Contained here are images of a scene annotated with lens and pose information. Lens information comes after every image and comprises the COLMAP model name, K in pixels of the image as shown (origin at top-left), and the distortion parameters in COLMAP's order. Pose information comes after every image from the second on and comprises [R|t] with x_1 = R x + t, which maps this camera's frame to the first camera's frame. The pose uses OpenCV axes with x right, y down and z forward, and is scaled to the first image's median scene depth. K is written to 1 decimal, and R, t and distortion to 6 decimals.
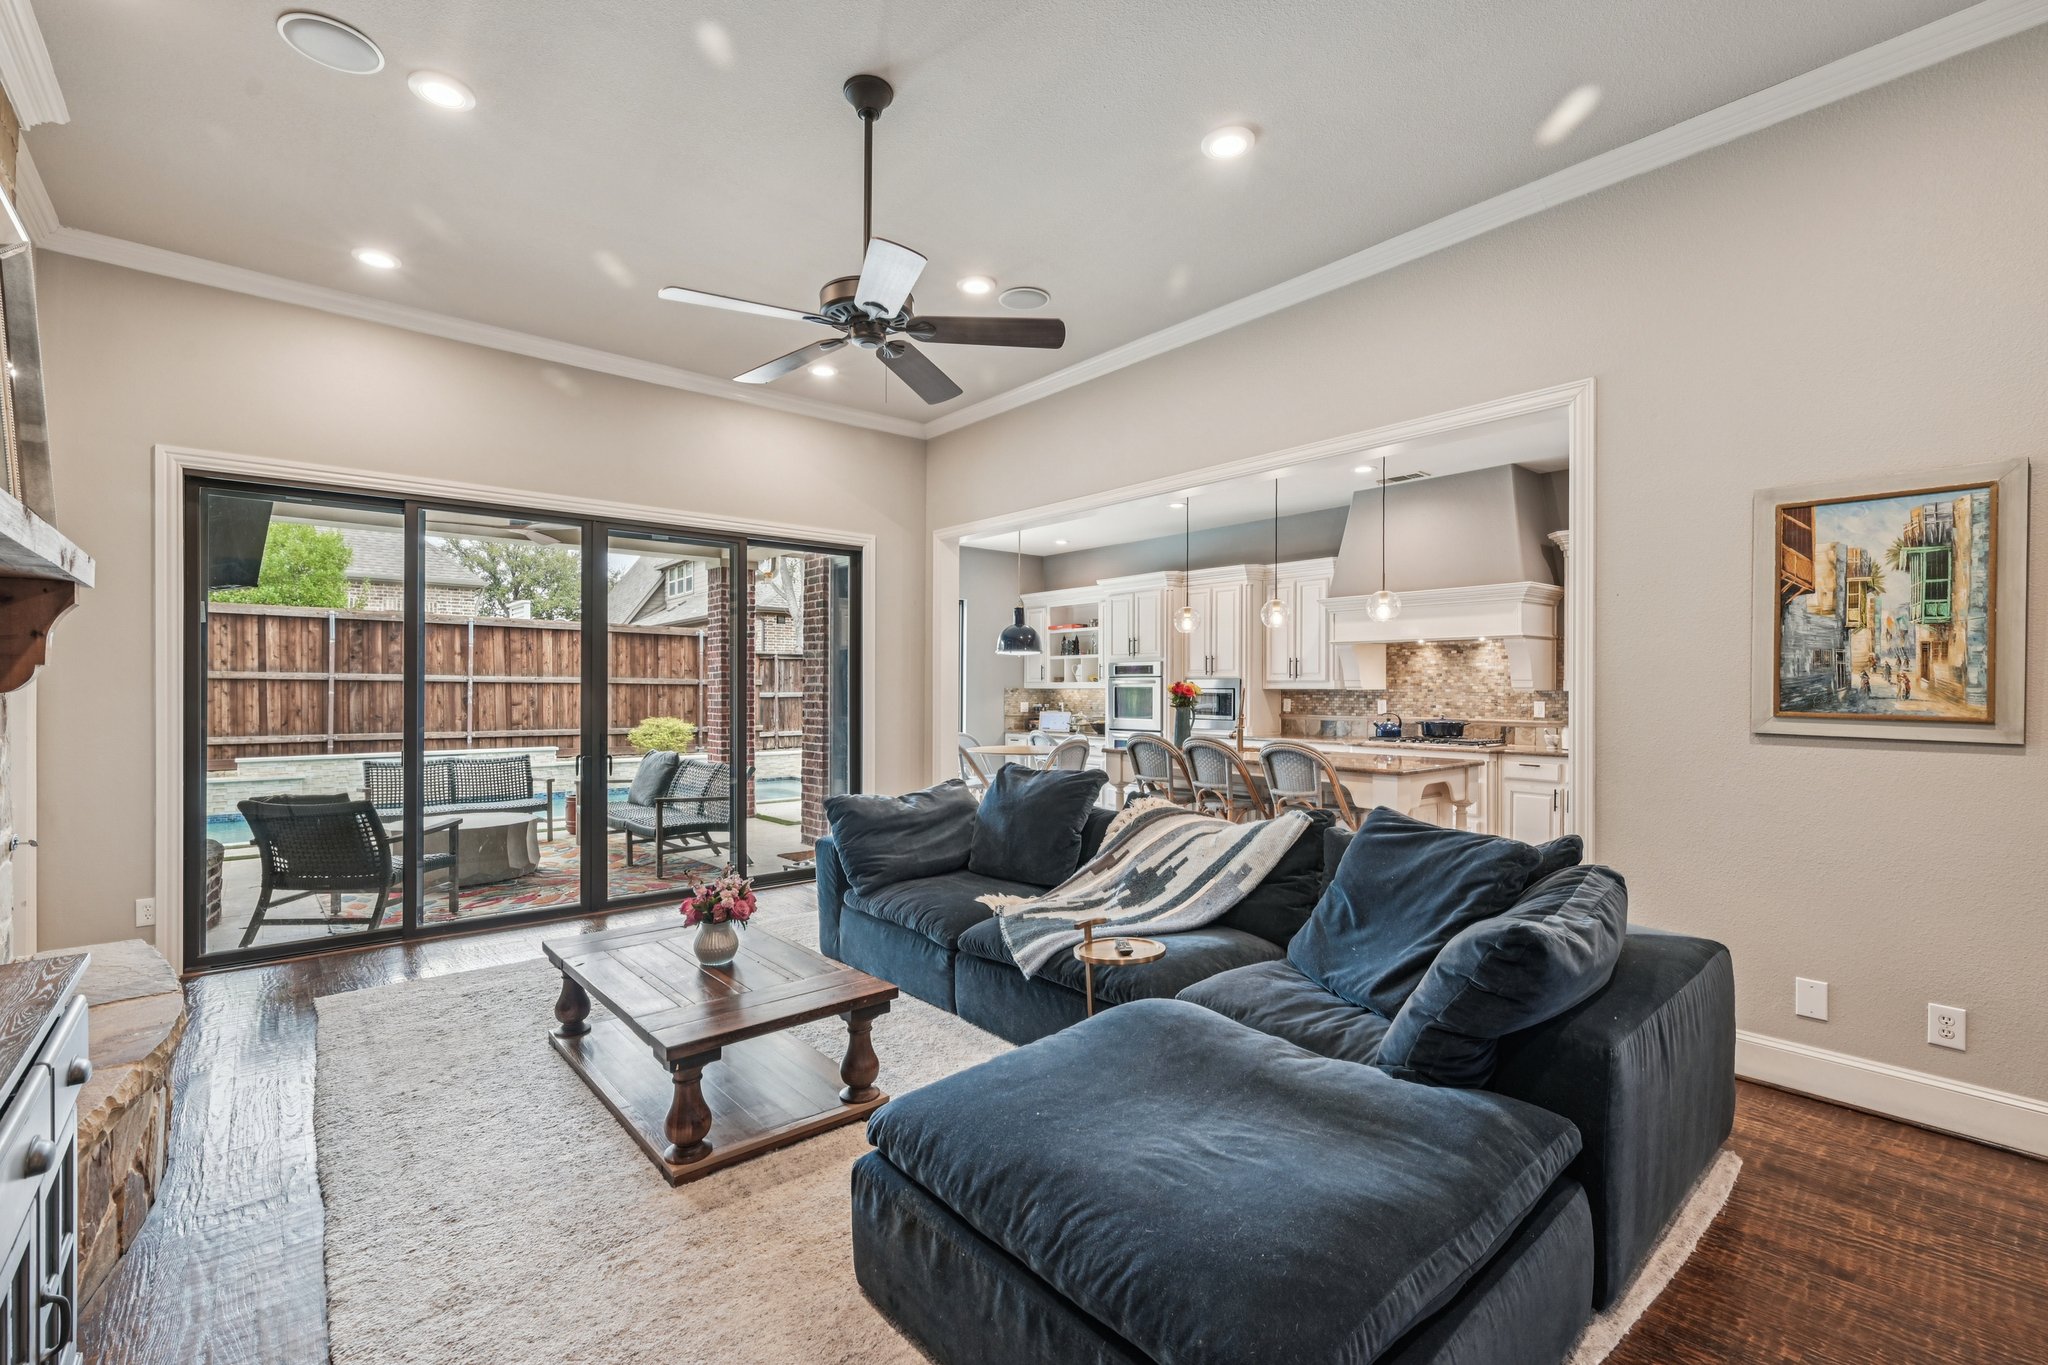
lens RADIAL K [[892.8, 0, 1020.0], [0, 892.8, 682.5], [0, 0, 1]] dist [-0.001008, -0.000231]
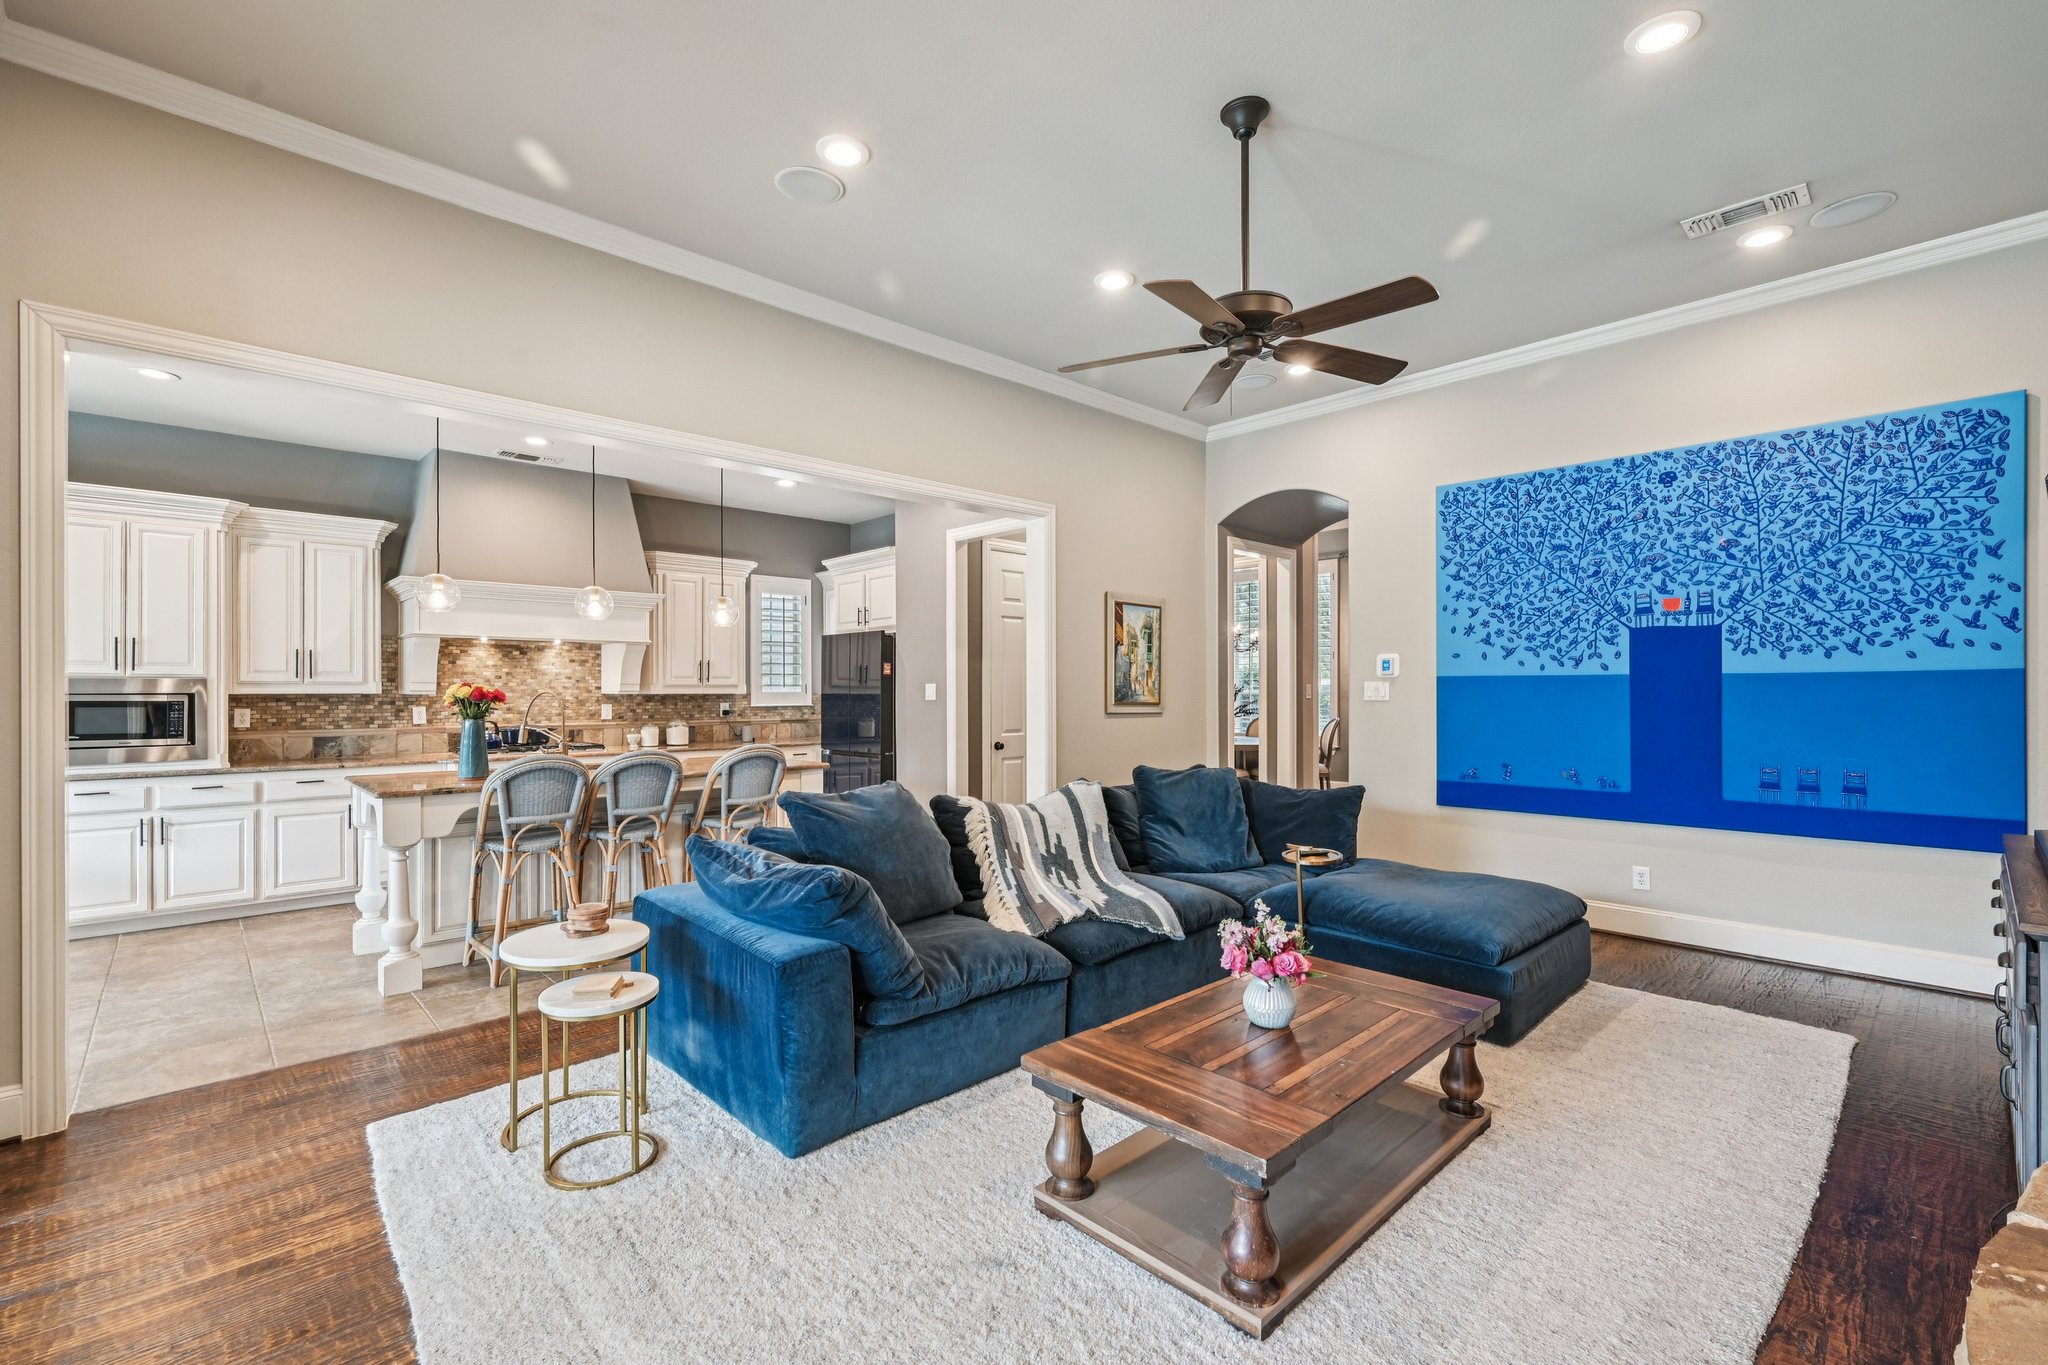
lens RADIAL K [[892.8, 0, 1027.6], [0, 892.8, 686.6], [0, 0, 1]] dist [-0.001008, -0.000231]
pose [[-0.058295, 0.004671, 0.998288, -0.454848], [-0.003656, 0.999981, -0.004892, 0.003239], [-0.998293, -0.003935, -0.058277, 0.508770]]
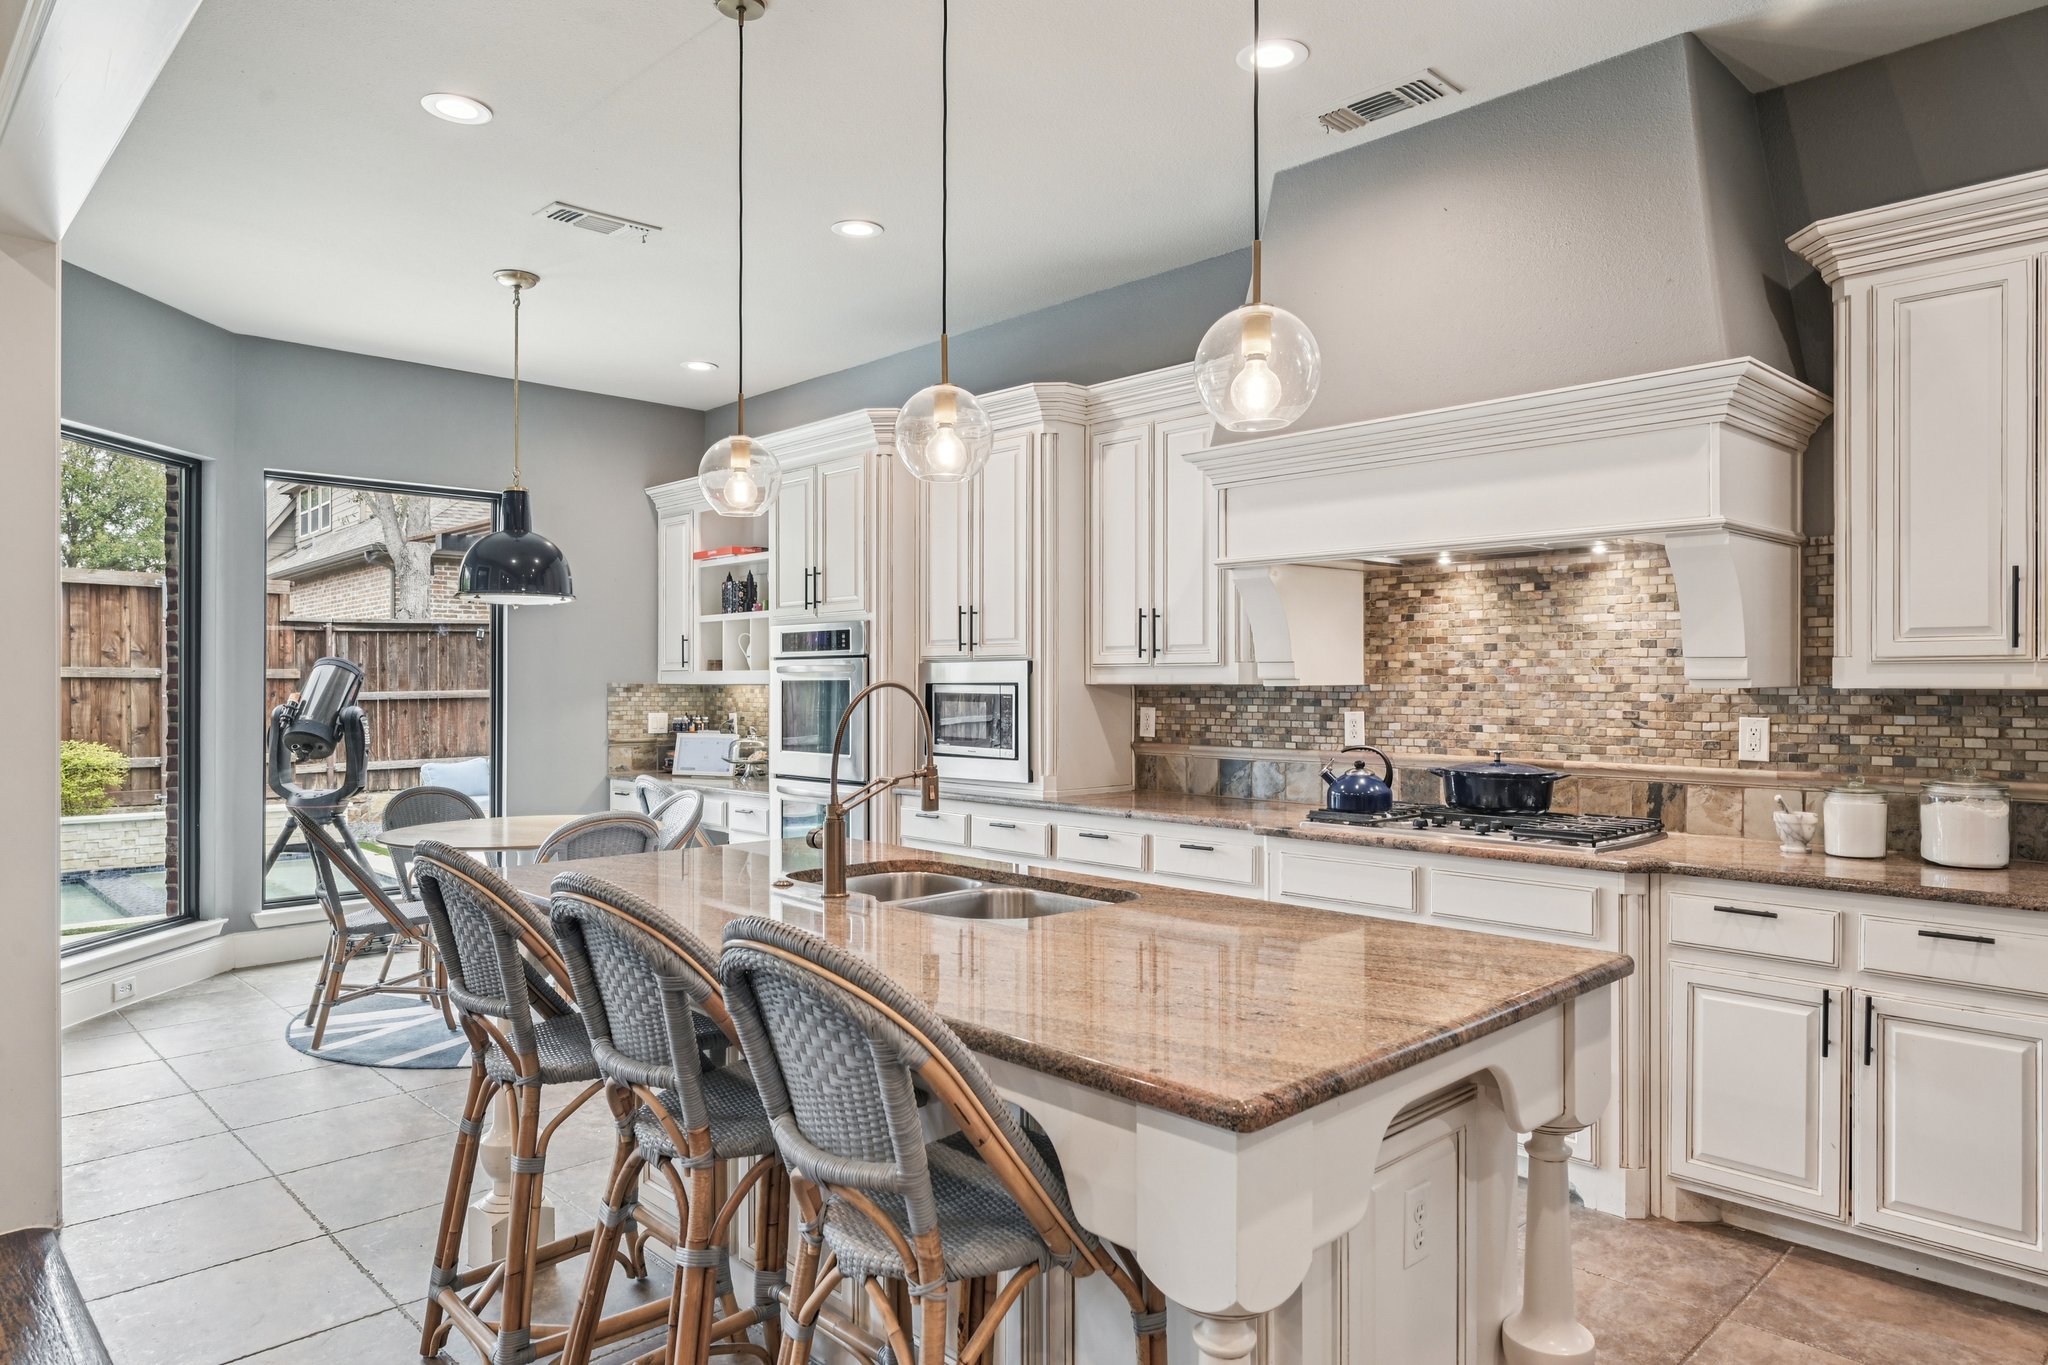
lens RADIAL K [[1265.4, 0, 1020.1], [0, 1265.4, 680.0], [0, 0, 1]] dist [-0.002447, -0.000599]
pose [[0.997769, -0.003045, 0.066698, 0.224075], [0.002742, 0.999985, 0.004640, 0.002650], [-0.066711, -0.004447, 0.997762, 0.455256]]
